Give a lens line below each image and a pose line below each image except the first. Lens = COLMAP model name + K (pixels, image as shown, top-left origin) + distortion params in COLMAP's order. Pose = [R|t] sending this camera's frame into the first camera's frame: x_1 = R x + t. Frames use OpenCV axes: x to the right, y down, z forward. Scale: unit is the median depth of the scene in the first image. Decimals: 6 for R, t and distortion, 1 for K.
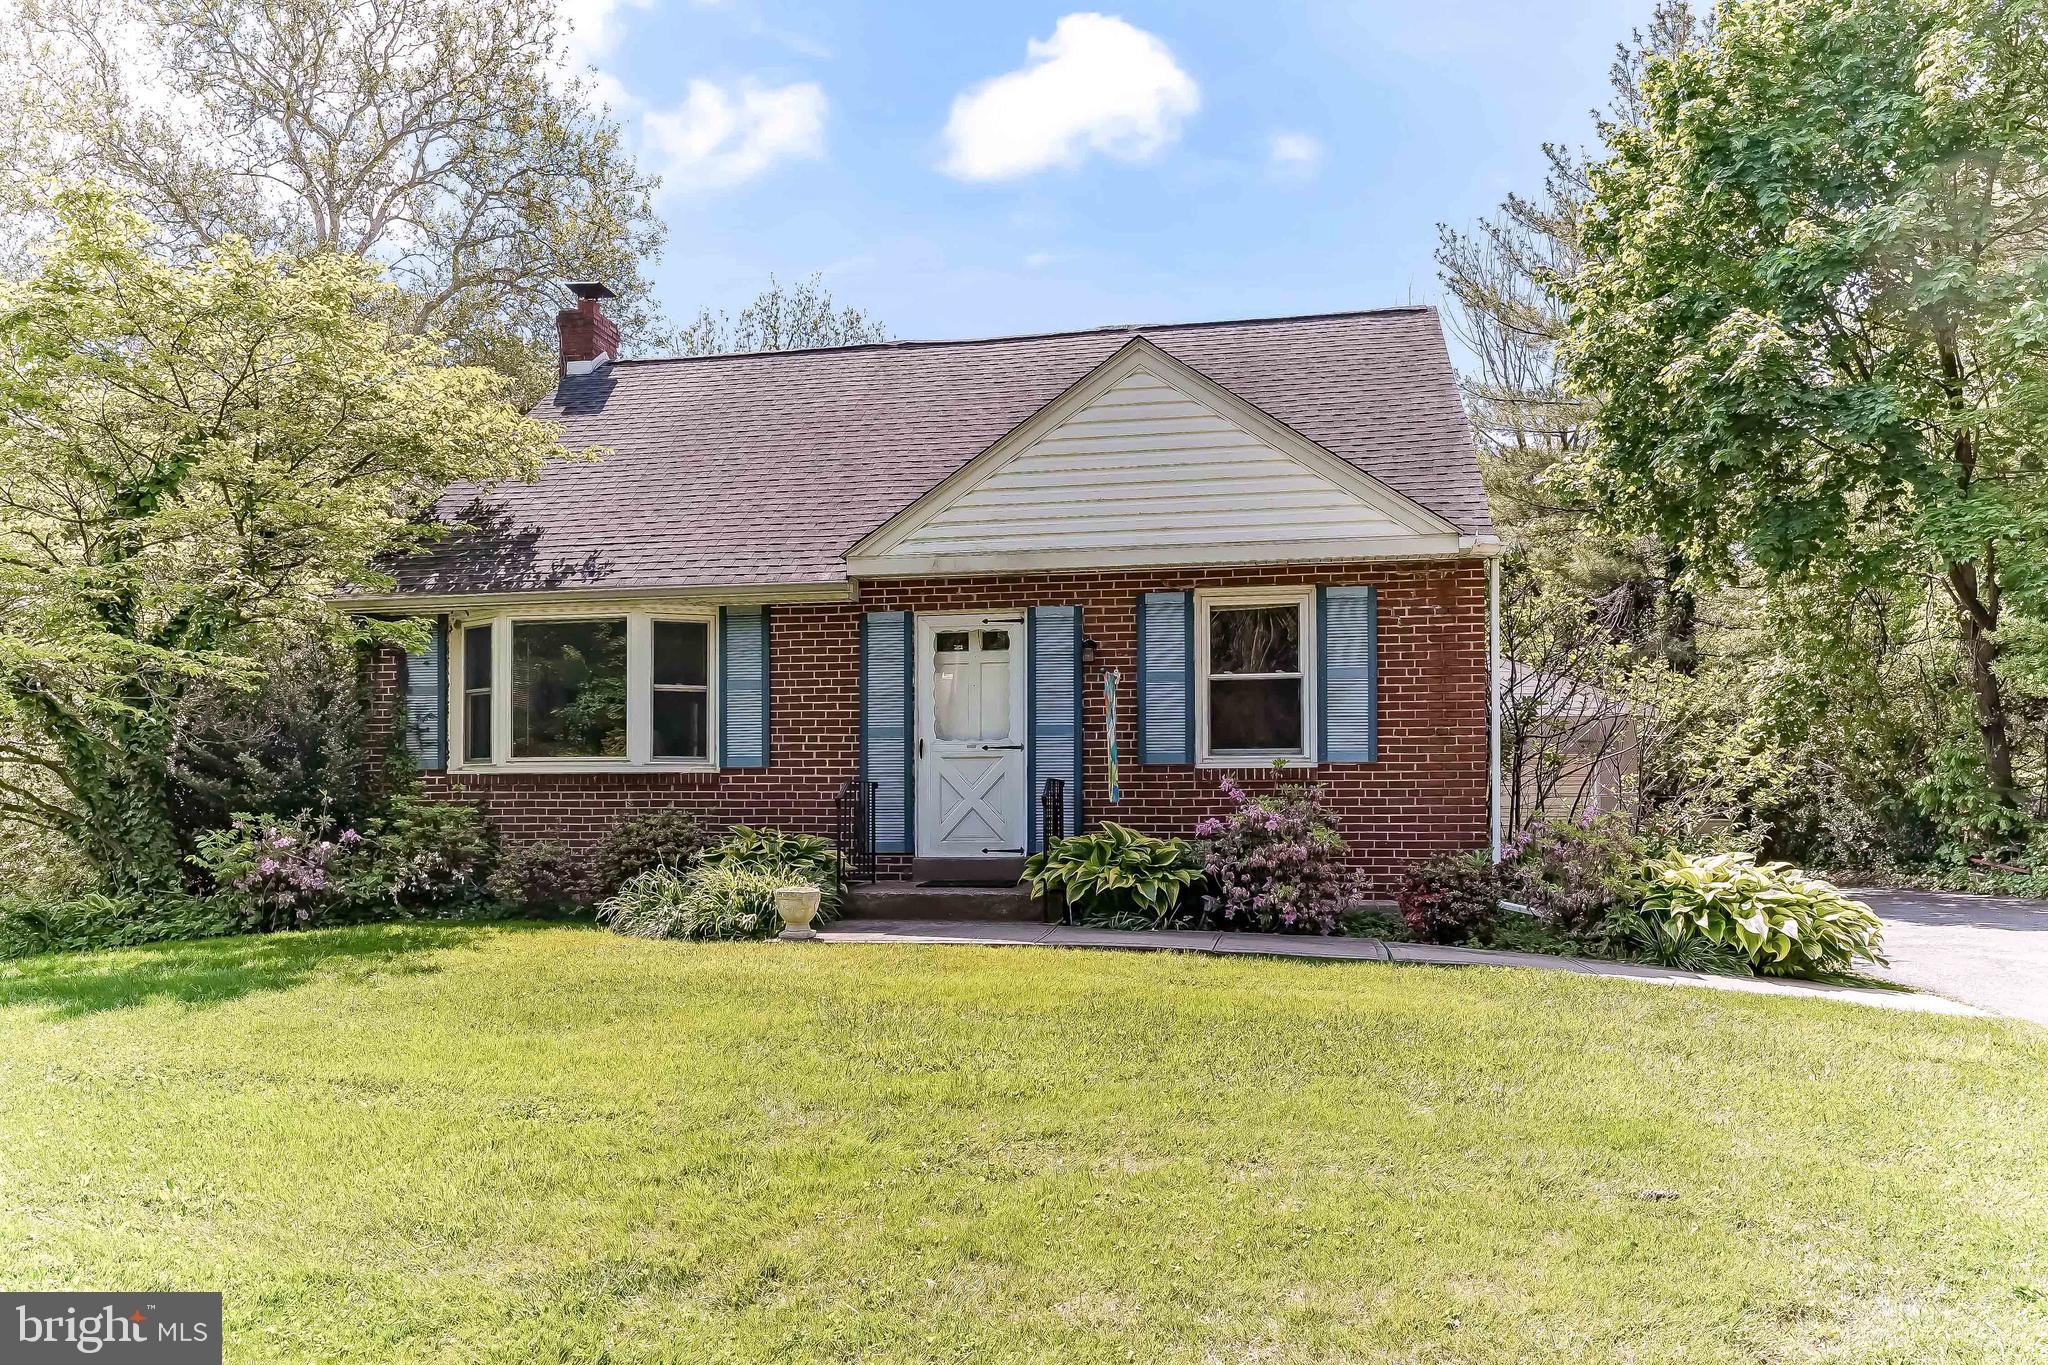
lens RADIAL K [[1384.6, 0, 1022.5], [0, 1384.6, 759.5], [0, 0, 1]] dist [0.007713, 0.001059]
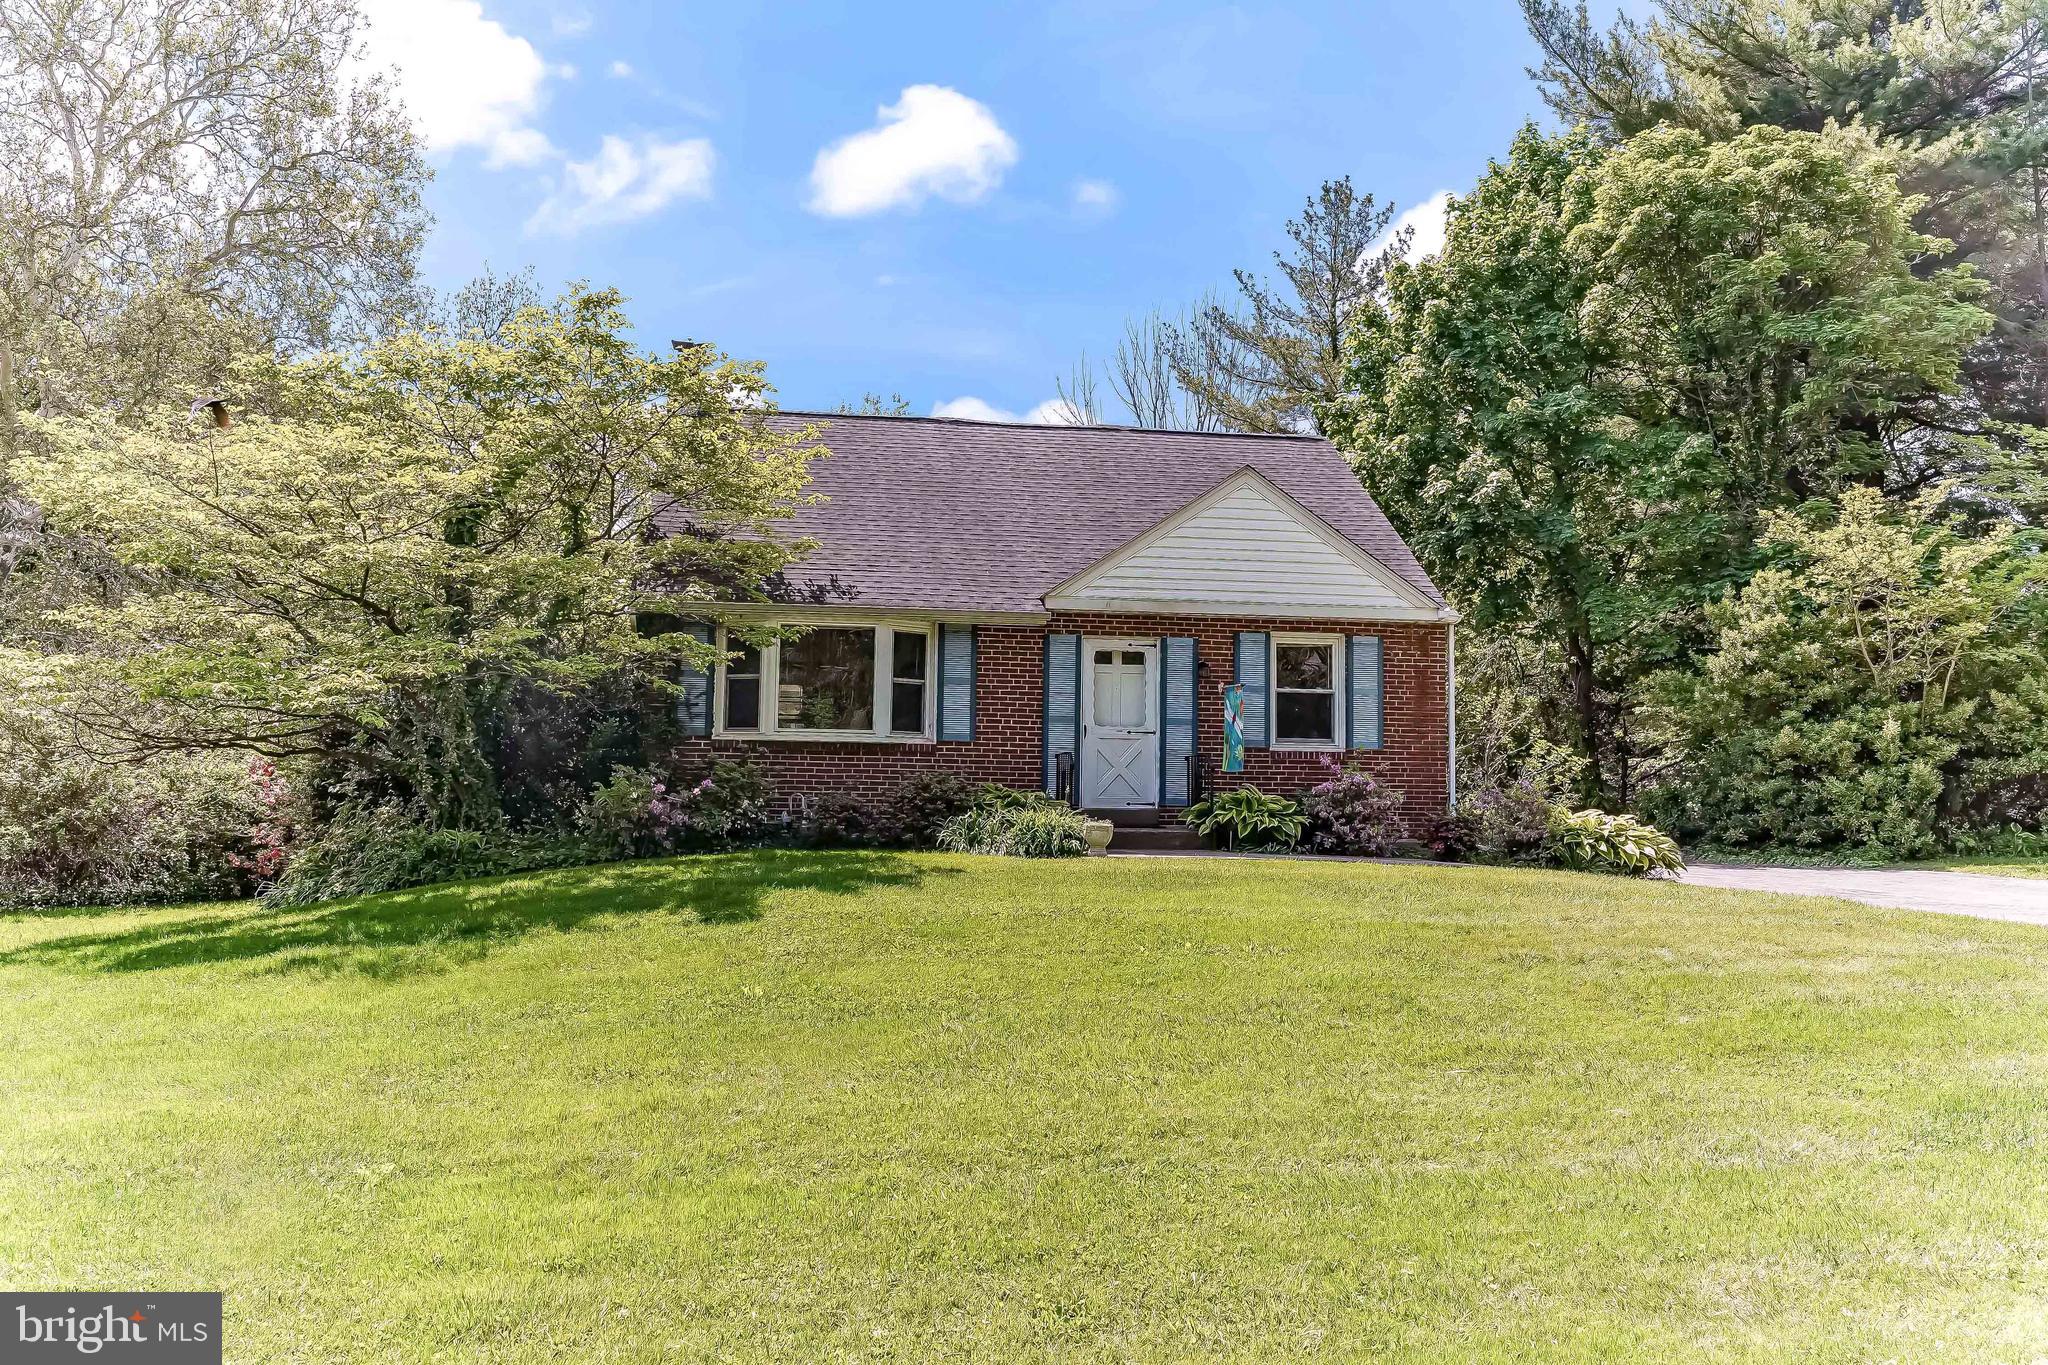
lens RADIAL K [[1310.5, 0, 1024.0], [0, 1310.5, 682.5], [0, 0, 1]] dist [0.046588, 0.000849]
pose [[0.948310, 0.041611, 0.314605, -0.574046], [-0.028361, 0.998512, -0.046580, 0.006960], [-0.316076, 0.035250, 0.948079, -0.272292]]
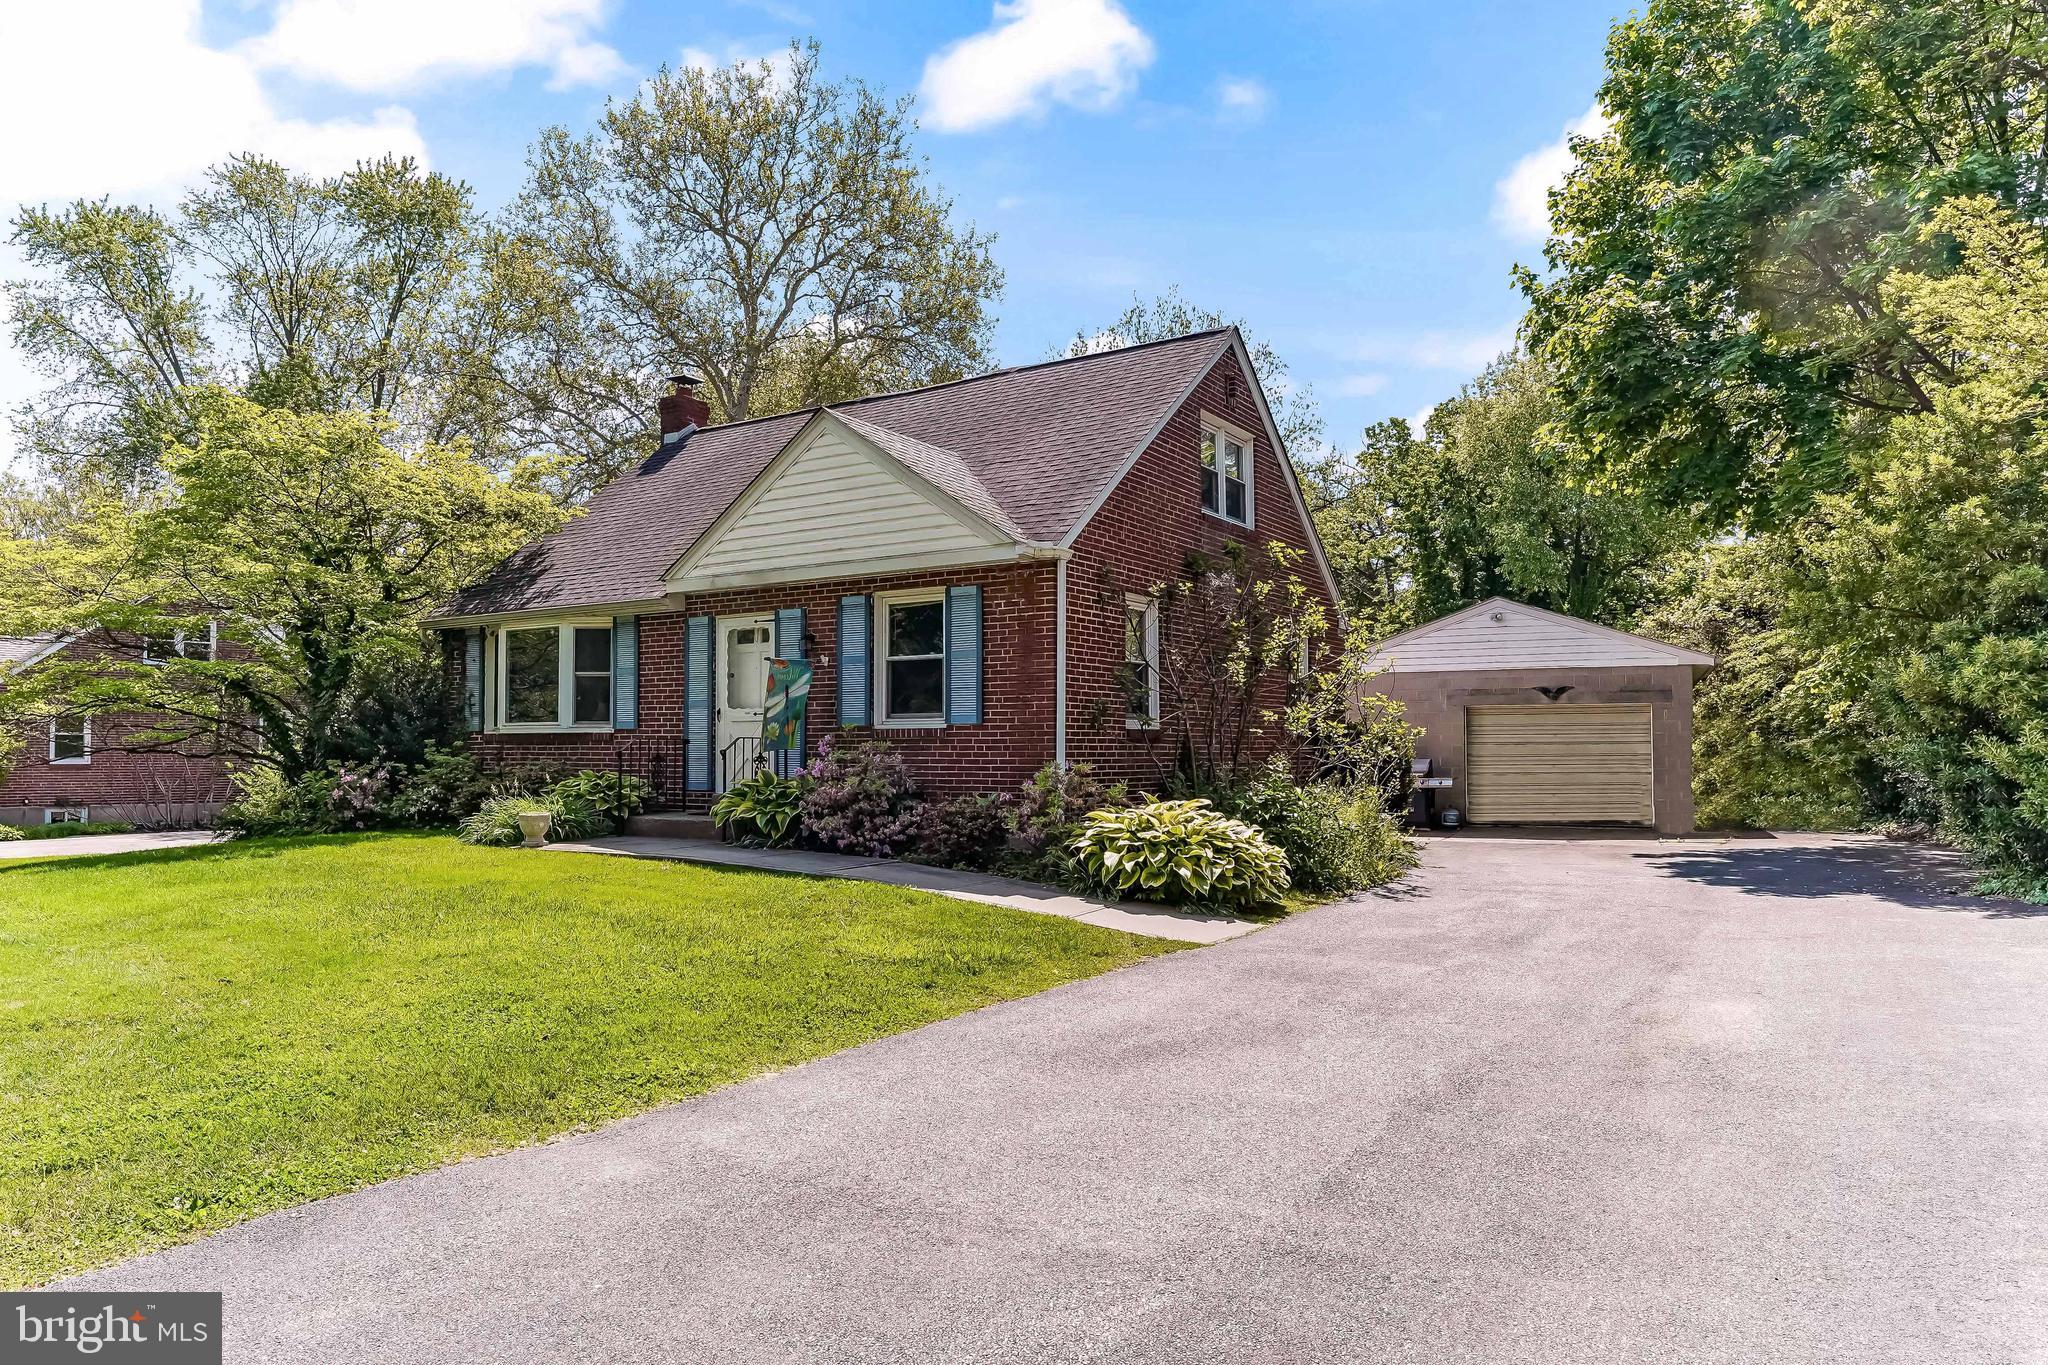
lens RADIAL K [[1253.1, 0, 1024.0], [0, 1253.1, 682.5], [0, 0, 1]] dist [-0.002653, -0.000645]
pose [[0.931461, -0.019232, -0.363331, 0.680240], [0.013126, 0.999728, -0.019267, -0.012512], [0.363603, 0.013178, 0.931461, -0.055806]]
